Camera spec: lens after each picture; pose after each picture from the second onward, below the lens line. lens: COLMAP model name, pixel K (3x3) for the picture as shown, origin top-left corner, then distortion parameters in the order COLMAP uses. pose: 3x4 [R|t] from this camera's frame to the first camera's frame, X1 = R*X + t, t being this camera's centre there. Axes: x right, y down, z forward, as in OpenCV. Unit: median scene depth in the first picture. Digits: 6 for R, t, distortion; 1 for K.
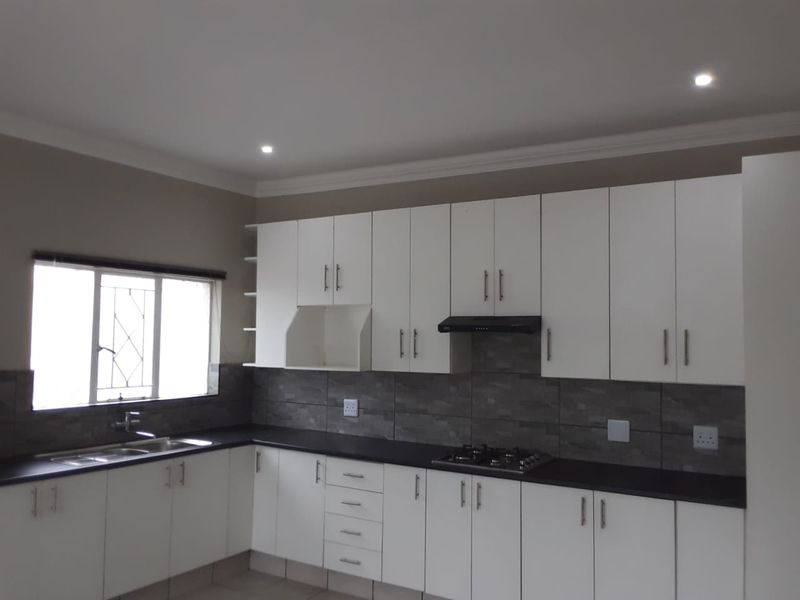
lens RADIAL K [[698.2, 0, 411.1], [0, 698.2, 303.0], [0, 0, 1]] dist [0.030104, -0.026156]
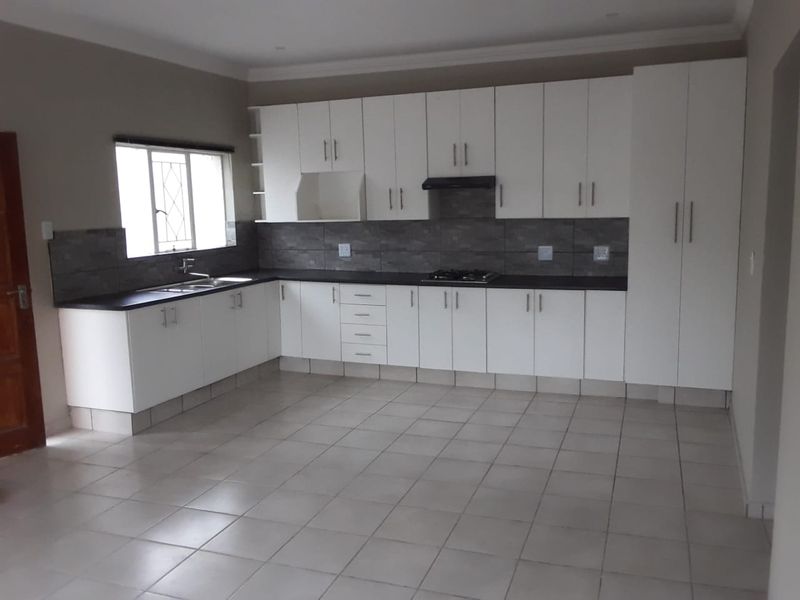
lens RADIAL K [[698.2, 0, 408.0], [0, 698.2, 305.9], [0, 0, 1]] dist [0.030104, -0.026156]
pose [[0.984568, -0.059204, 0.164684, -0.212929], [0.025202, 0.979195, 0.201349, -0.011763], [-0.173179, -0.194091, 0.965576, -0.354497]]
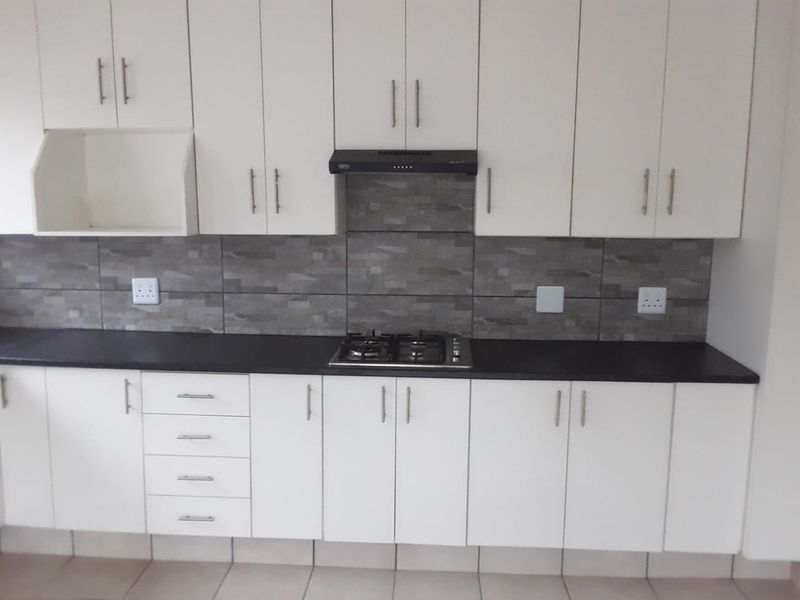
lens RADIAL K [[698.2, 0, 413.0], [0, 698.2, 300.5], [0, 0, 1]] dist [0.030104, -0.026156]
pose [[0.884213, -0.075563, 0.460932, -0.186866], [-0.017994, 0.980584, 0.195270, 0.027146], [-0.466738, -0.180955, 0.865685, 0.338834]]
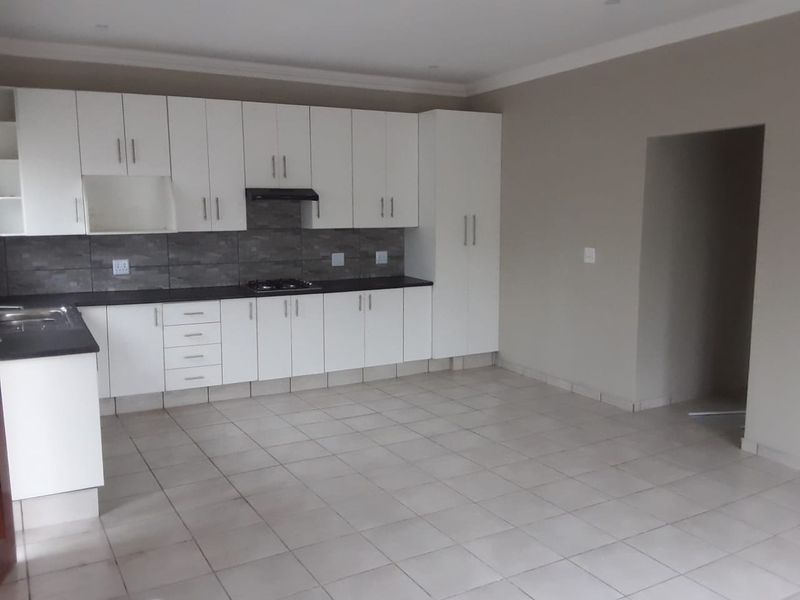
lens RADIAL K [[698.2, 0, 411.5], [0, 698.2, 307.6], [0, 0, 1]] dist [0.030104, -0.026156]
pose [[0.502536, -0.137875, 0.853492, -0.921536], [-0.031770, 0.983590, 0.177597, -0.003677], [-0.863972, -0.116365, 0.489909, 0.027219]]
